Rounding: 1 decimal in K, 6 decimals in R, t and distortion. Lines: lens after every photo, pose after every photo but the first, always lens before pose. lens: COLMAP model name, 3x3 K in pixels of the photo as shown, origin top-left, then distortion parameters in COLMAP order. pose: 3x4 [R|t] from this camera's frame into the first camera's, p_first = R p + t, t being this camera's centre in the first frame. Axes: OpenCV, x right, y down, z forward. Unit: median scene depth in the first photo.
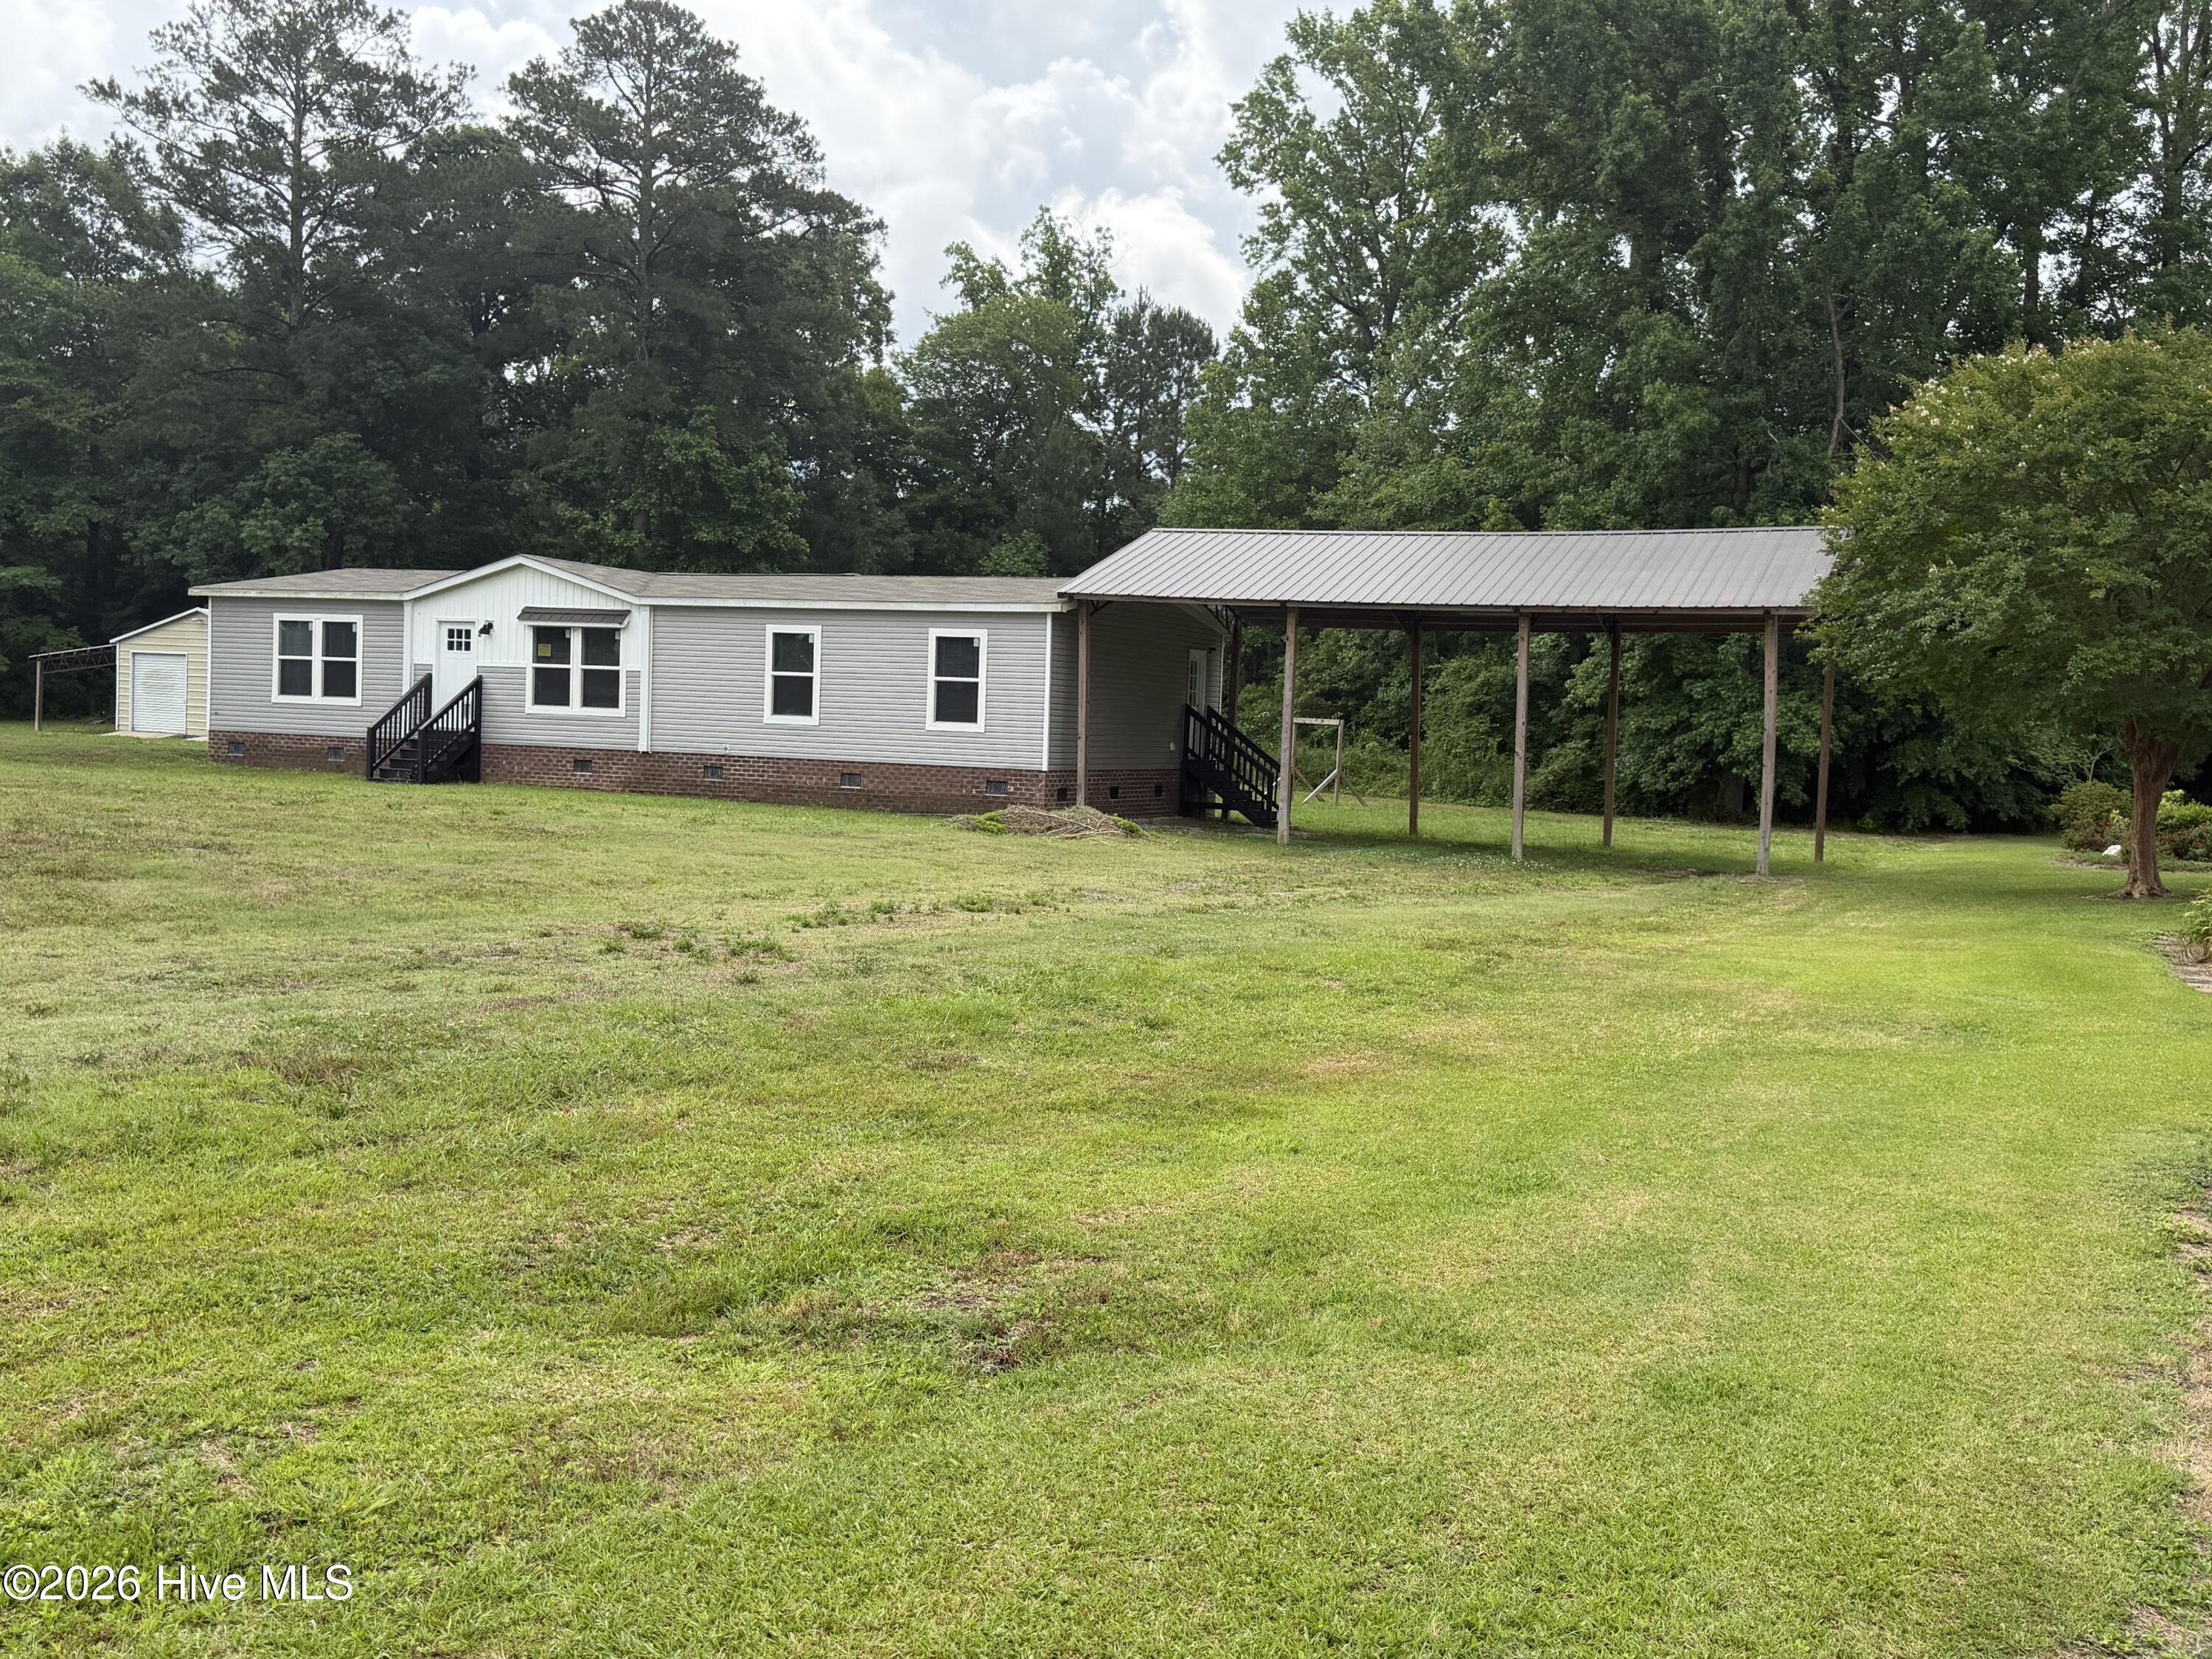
lens RADIAL K [[2189.0, 0, 1105.7], [0, 2189.0, 831.4], [0, 0, 1]] dist [-0.014138, 0.000000]
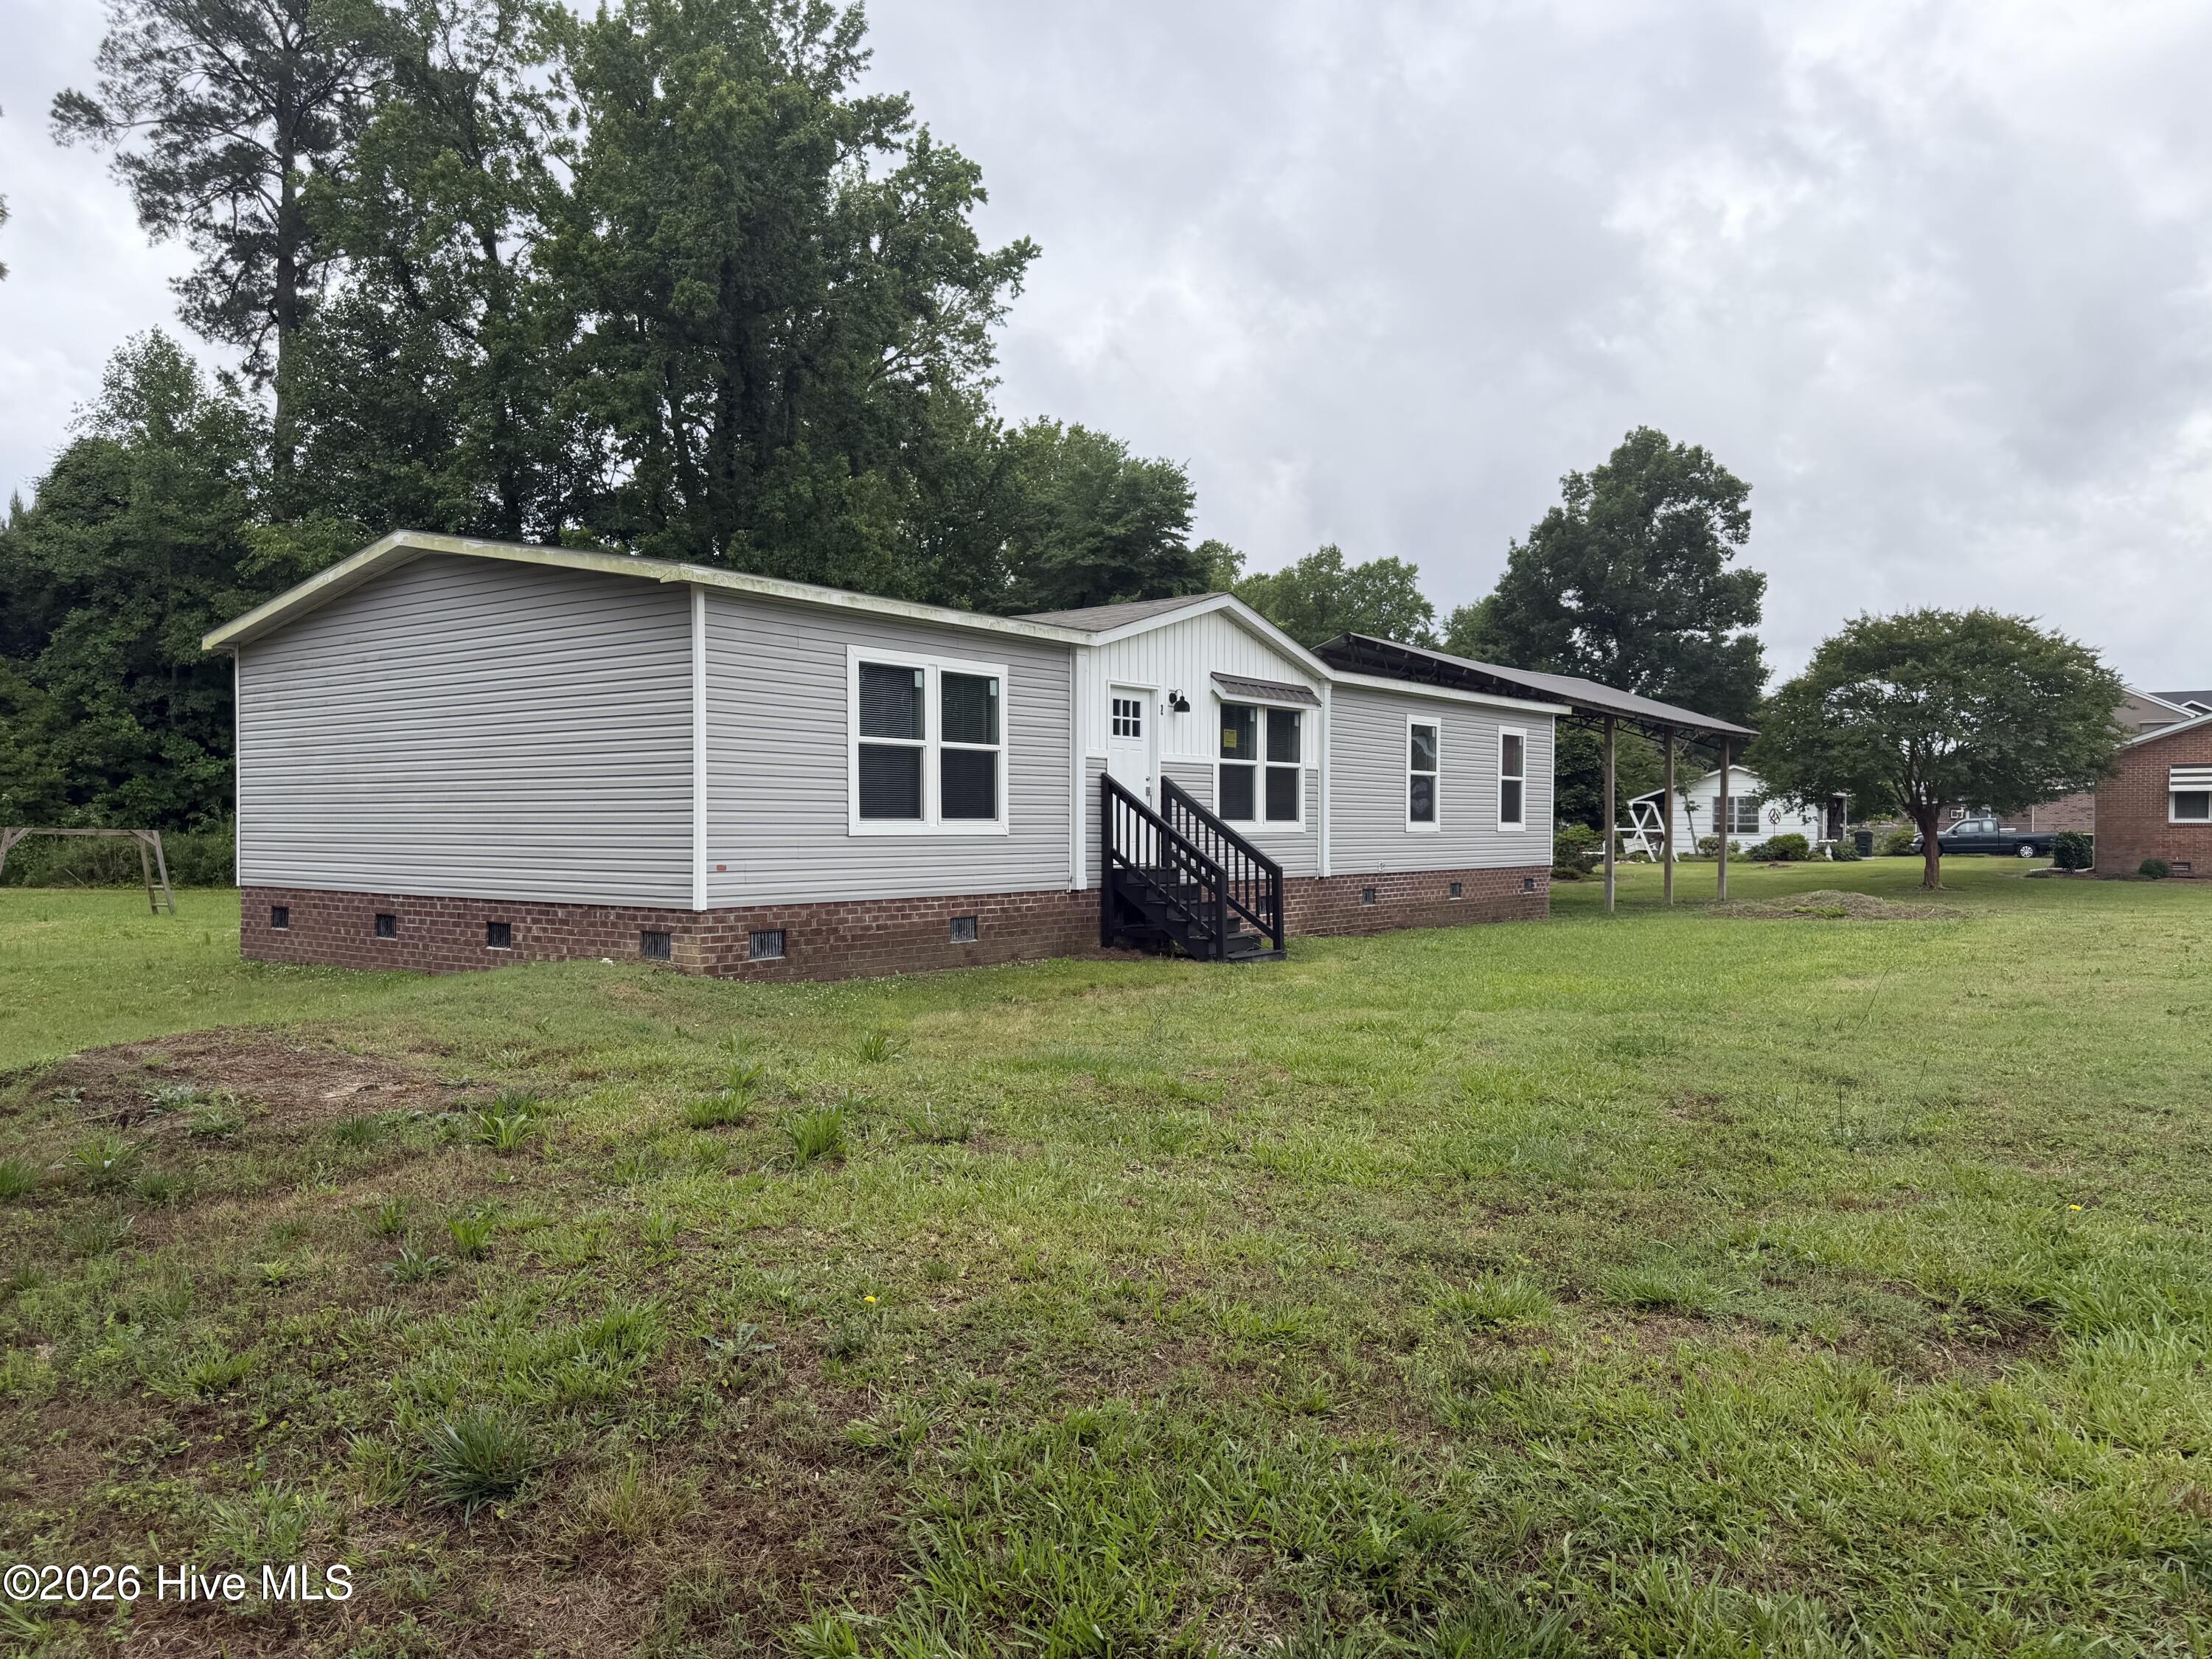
lens RADIAL K [[1543.1, 0, 1104.6], [0, 1543.1, 832.5], [0, 0, 1]] dist [0.076109, -0.004581]
pose [[0.289286, -0.048127, 0.956032, -0.707621], [0.049092, 0.998167, 0.035394, -0.071330], [-0.955983, 0.036694, 0.291119, 0.882255]]
